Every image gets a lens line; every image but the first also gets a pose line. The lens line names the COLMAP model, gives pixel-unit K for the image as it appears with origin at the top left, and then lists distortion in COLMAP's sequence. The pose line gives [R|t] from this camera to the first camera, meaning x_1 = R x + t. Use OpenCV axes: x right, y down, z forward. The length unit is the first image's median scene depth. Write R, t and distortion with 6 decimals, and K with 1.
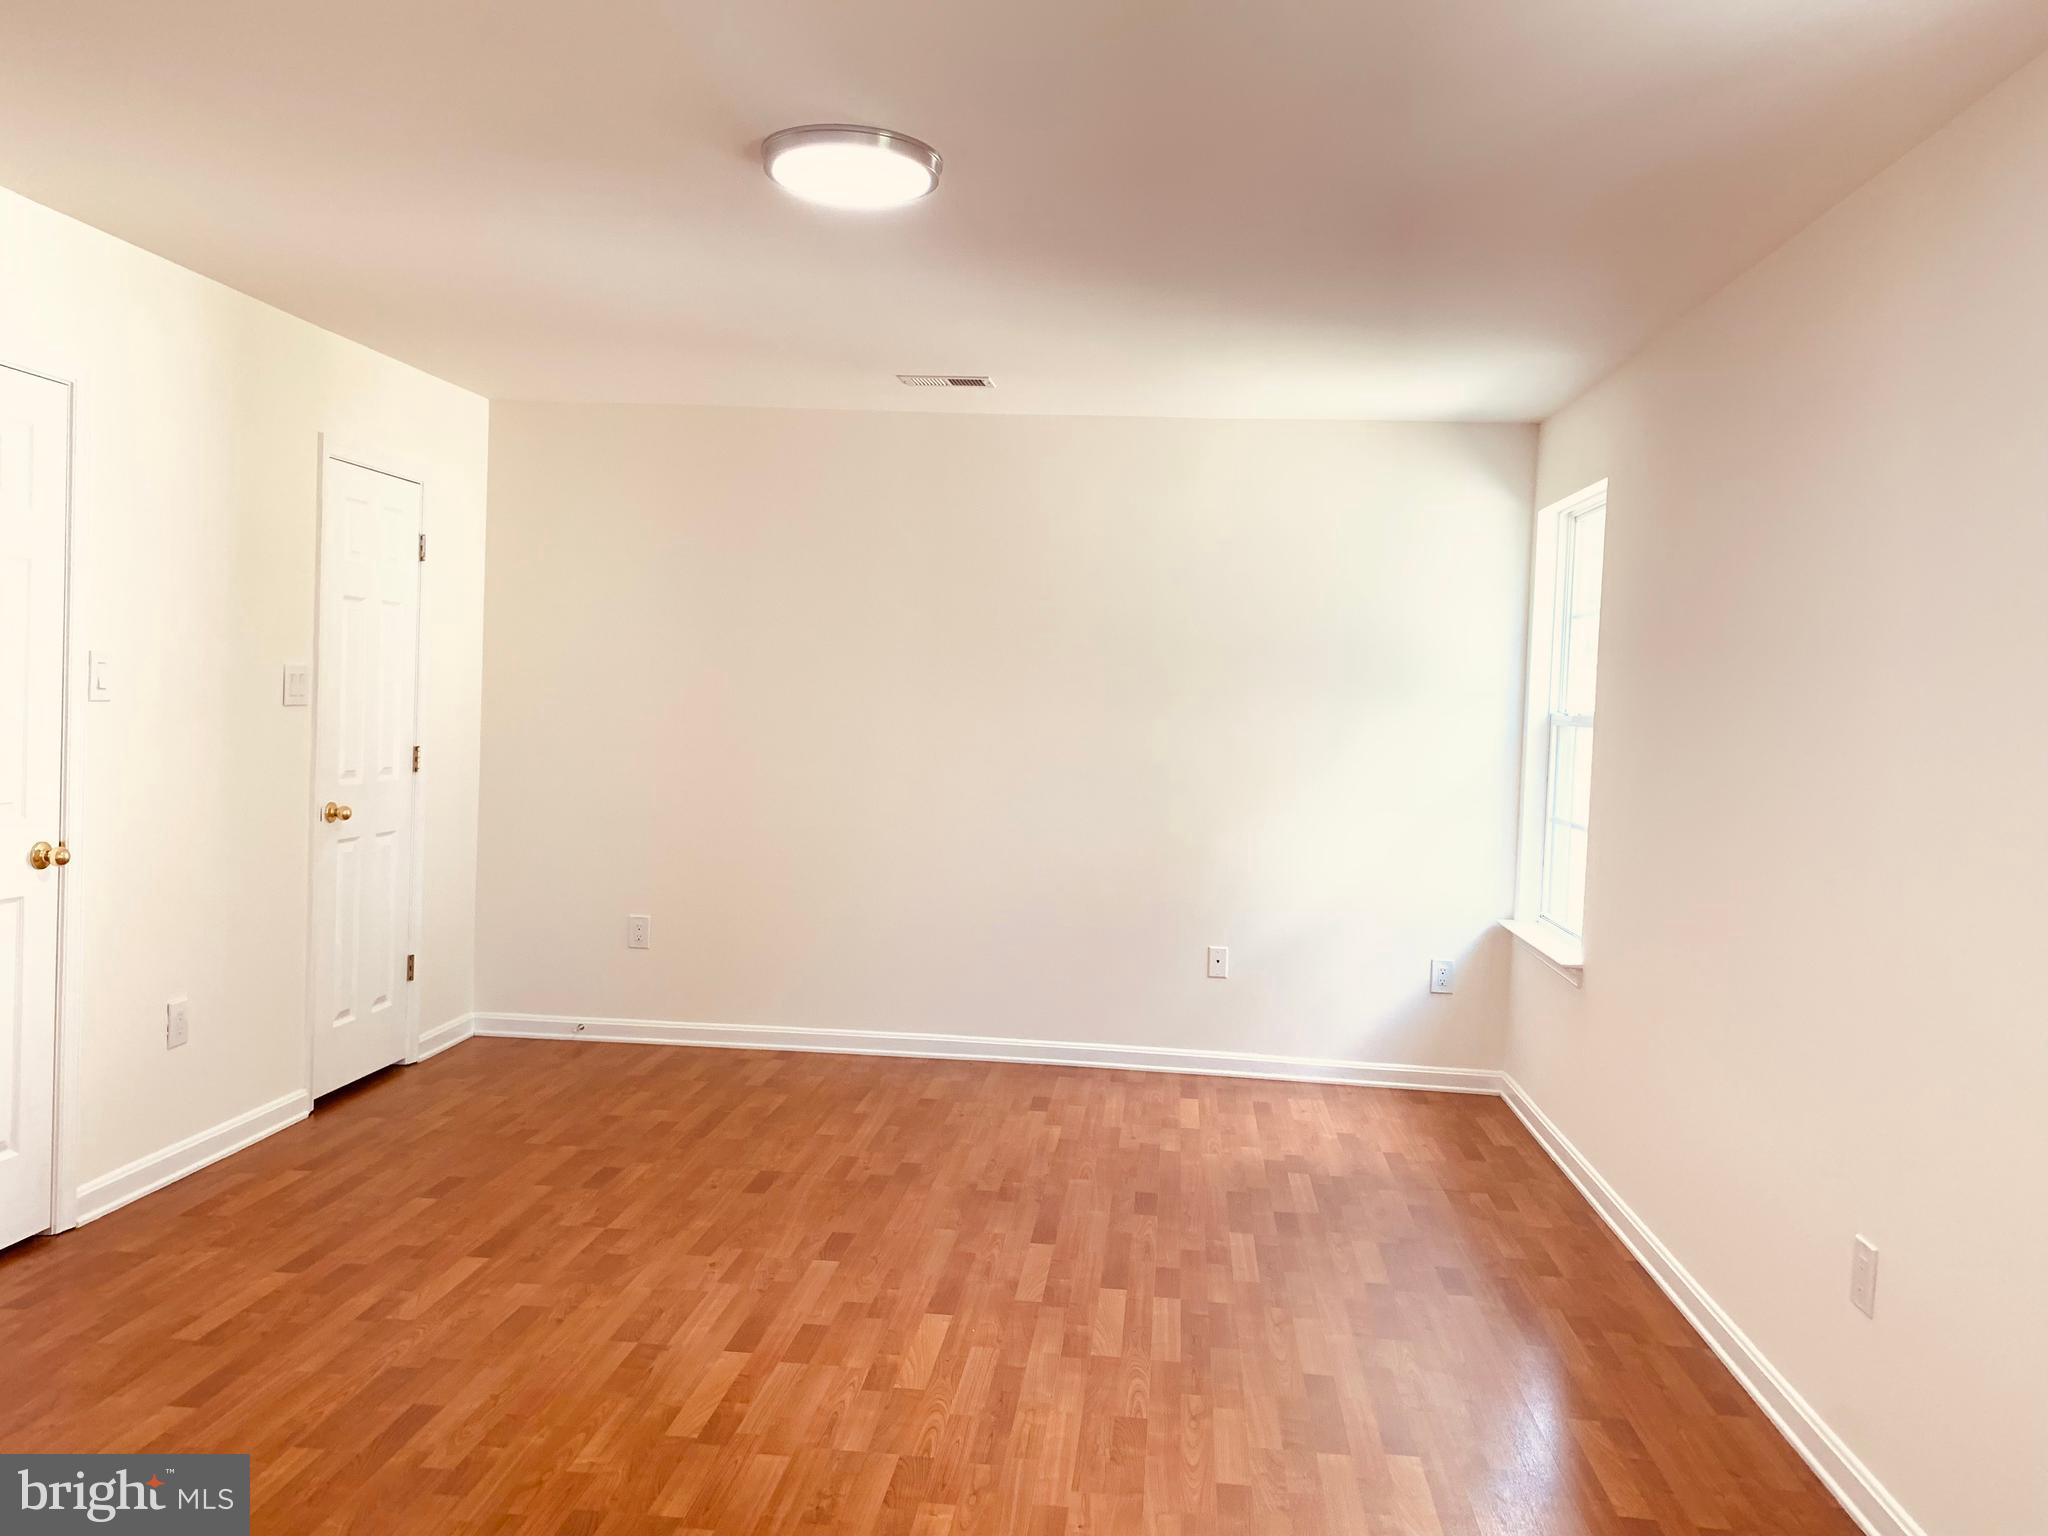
lens RADIAL K [[1563.7, 0, 1024.0], [0, 1563.7, 768.0], [0, 0, 1]] dist [0.011275, -0.012027]
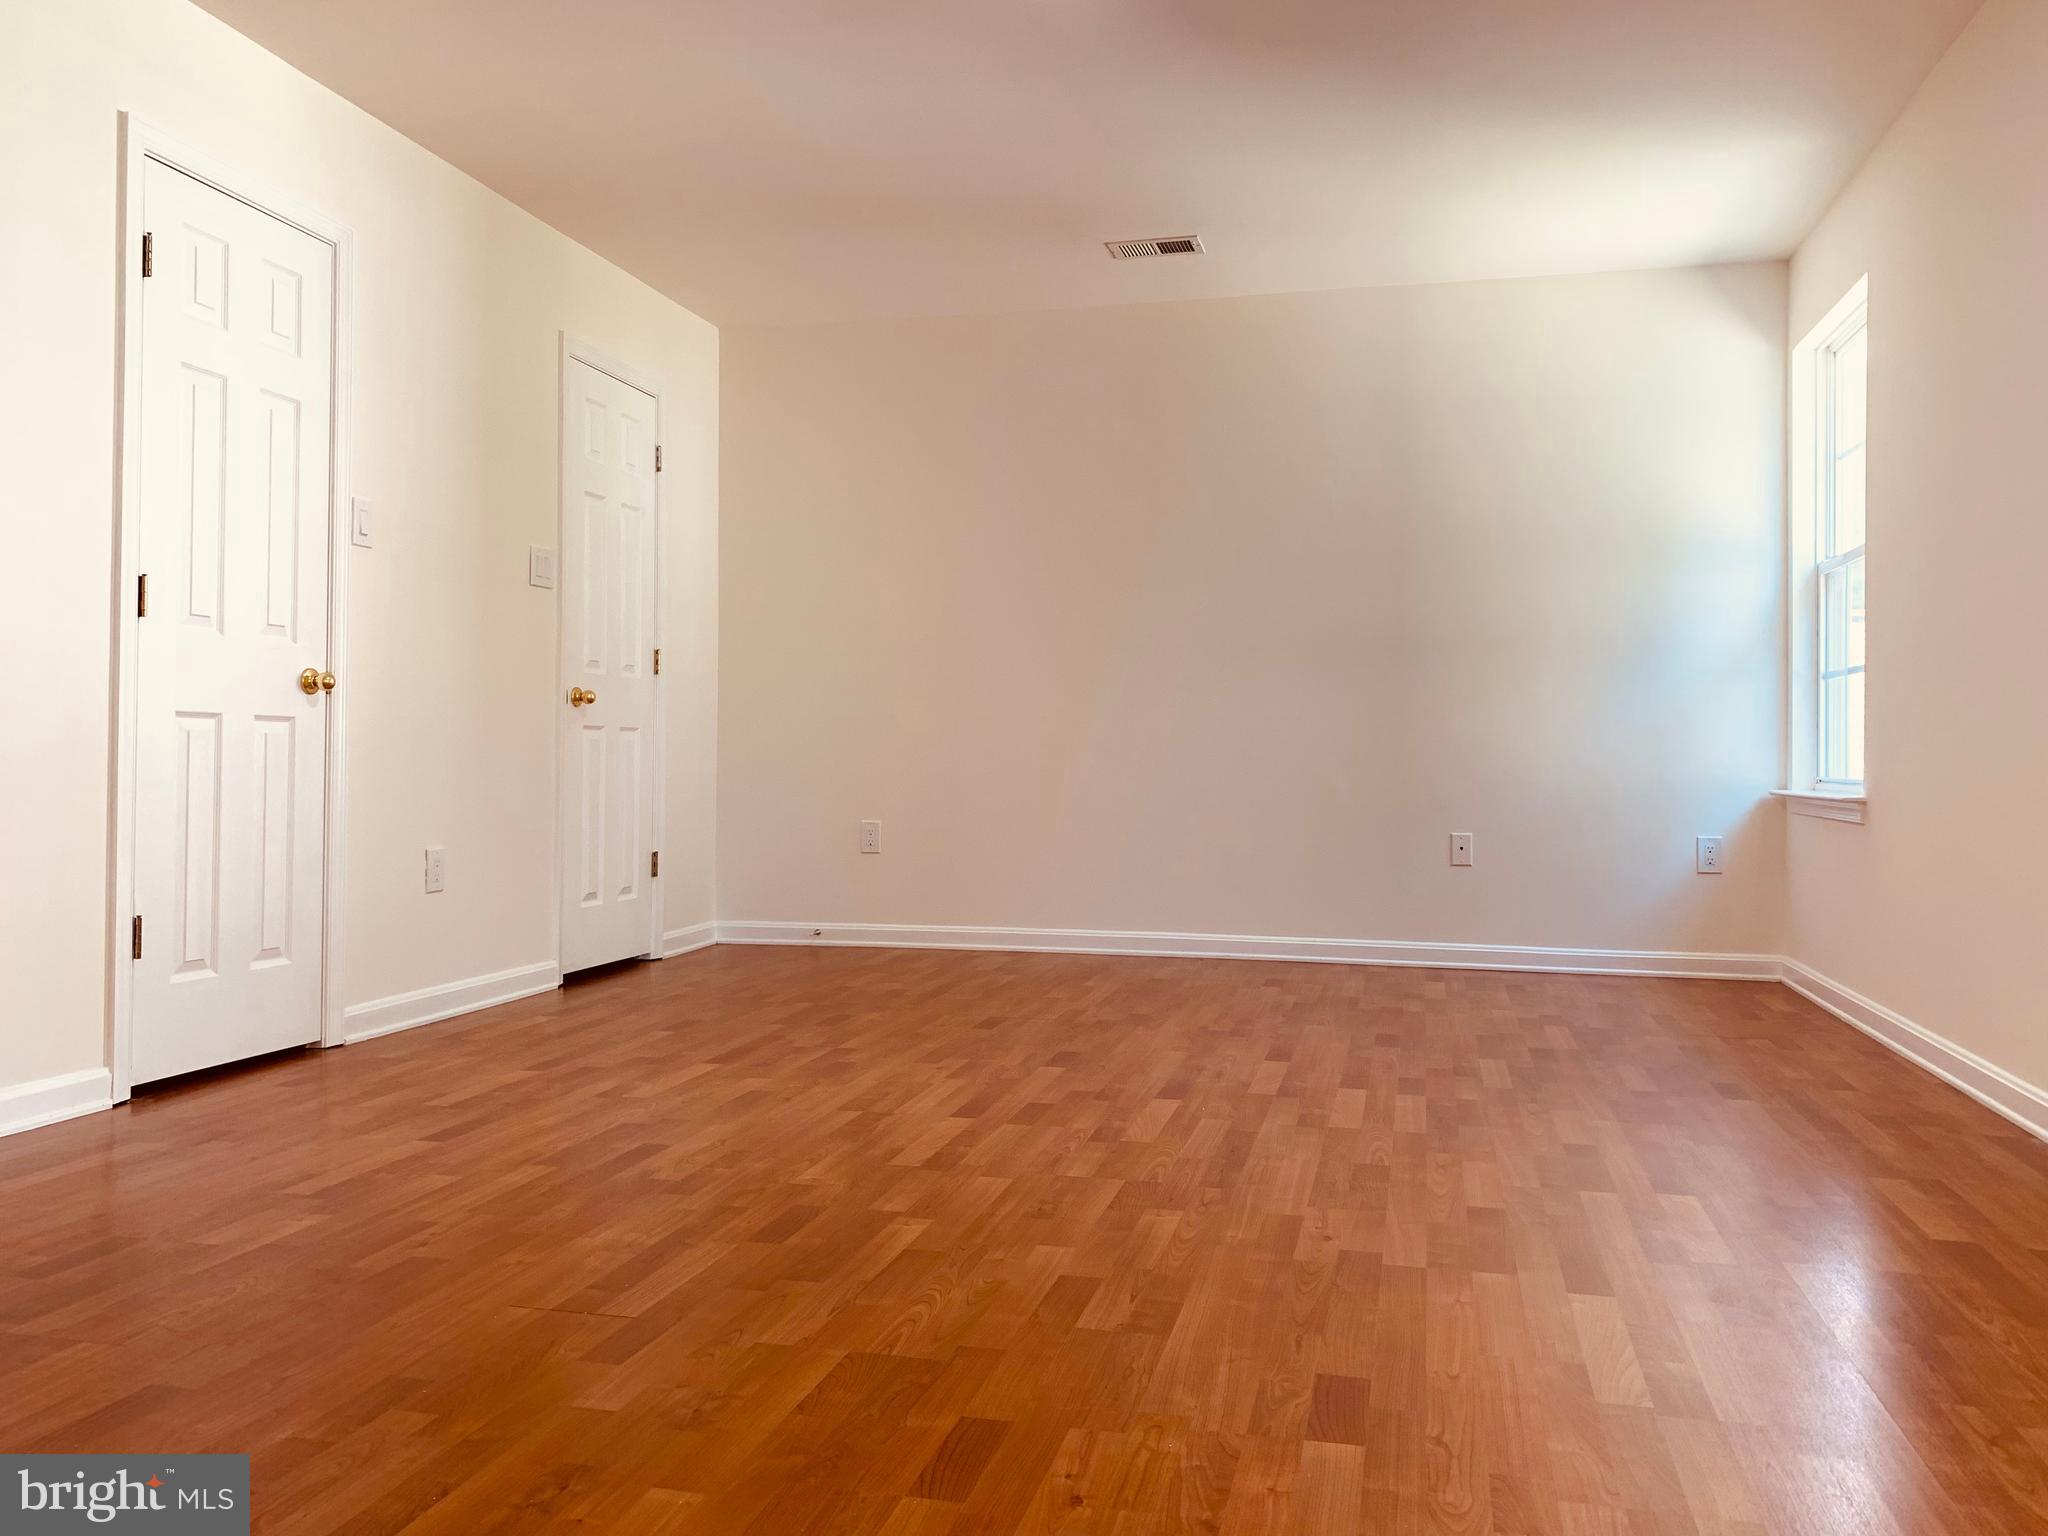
lens RADIAL K [[1562.2, 0, 1033.7], [0, 1562.2, 757.5], [0, 0, 1]] dist [0.016553, -0.022254]
pose [[0.988911, -0.033958, -0.144576, 0.009124], [0.026979, 0.998387, -0.049963, 0.165884], [0.146039, 0.045508, 0.988231, 0.024079]]
